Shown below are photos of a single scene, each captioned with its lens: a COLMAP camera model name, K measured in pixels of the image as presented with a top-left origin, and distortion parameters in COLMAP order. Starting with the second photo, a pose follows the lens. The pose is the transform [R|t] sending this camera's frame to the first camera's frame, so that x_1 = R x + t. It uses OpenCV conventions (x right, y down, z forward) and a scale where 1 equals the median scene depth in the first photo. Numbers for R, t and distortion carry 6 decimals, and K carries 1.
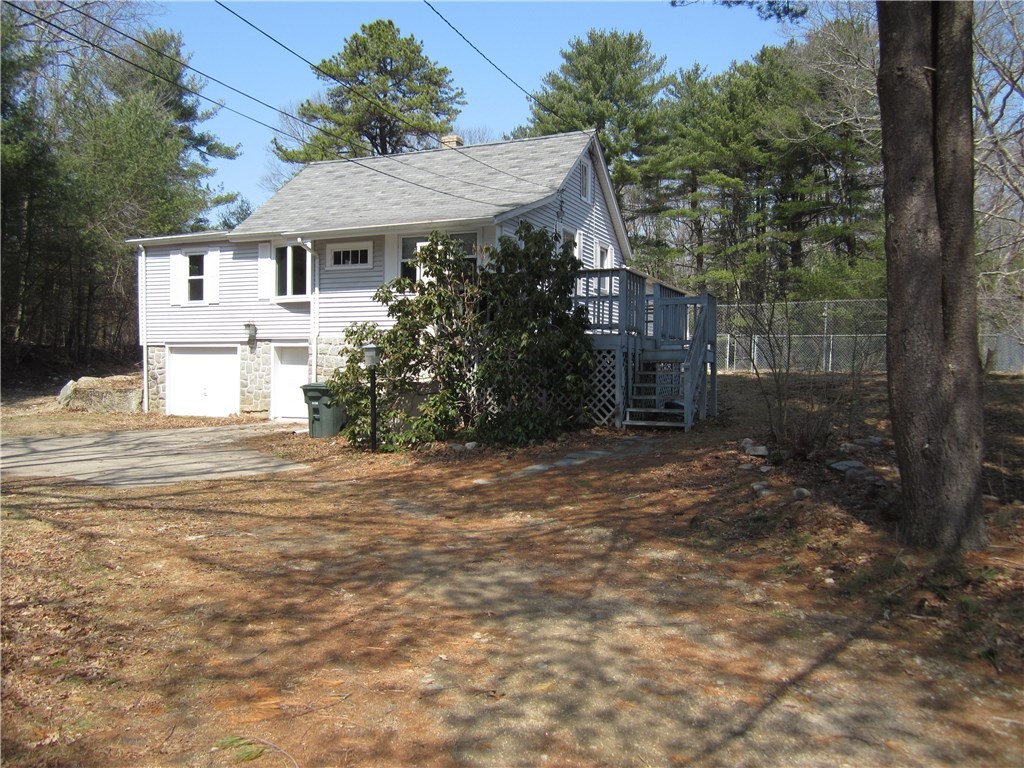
lens RADIAL K [[849.6, 0, 512.0], [0, 849.6, 384.0], [0, 0, 1]] dist [0.000020, 0.004241]
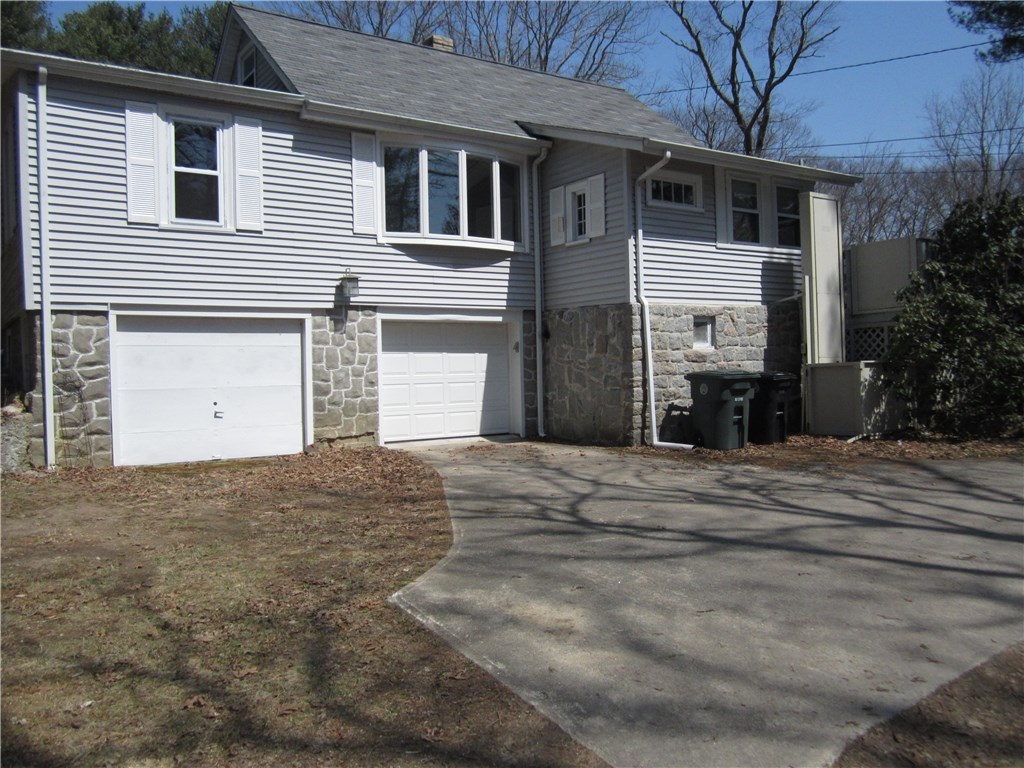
lens RADIAL K [[849.6, 0, 512.0], [0, 849.6, 384.0], [0, 0, 1]] dist [0.000020, 0.004241]
pose [[0.523254, -0.036305, 0.851403, -0.708340], [0.038931, 0.999067, 0.018675, -0.008189], [-0.851287, 0.023374, 0.524180, 0.618080]]
